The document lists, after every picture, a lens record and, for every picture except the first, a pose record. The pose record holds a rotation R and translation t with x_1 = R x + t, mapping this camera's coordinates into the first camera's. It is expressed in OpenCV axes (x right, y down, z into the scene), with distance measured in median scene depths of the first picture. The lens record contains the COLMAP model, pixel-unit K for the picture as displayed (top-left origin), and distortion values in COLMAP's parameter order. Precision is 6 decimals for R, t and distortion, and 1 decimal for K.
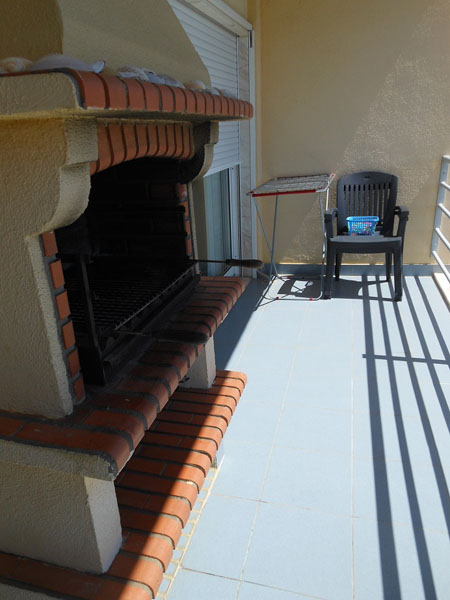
lens RADIAL K [[456.0, 0, 201.9], [0, 456.0, 300.8], [0, 0, 1]] dist [0.033836, -0.000827]
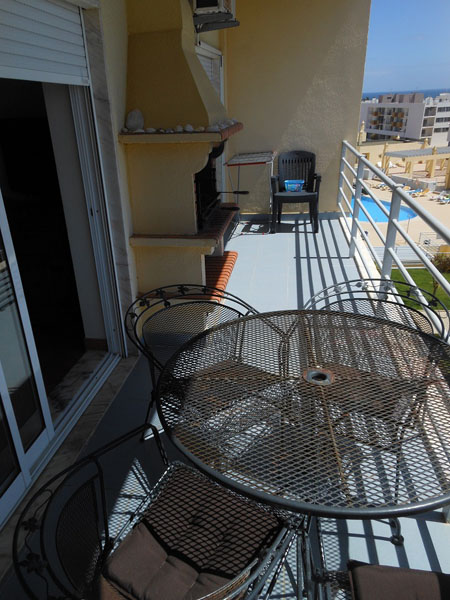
lens RADIAL K [[456.0, 0, 201.9], [0, 456.0, 300.8], [0, 0, 1]] dist [0.033836, -0.000827]
pose [[0.992503, -0.032159, 0.117917, -0.159611], [0.026087, 0.998271, 0.052676, 0.137070], [-0.119407, -0.049205, 0.991625, -0.530538]]
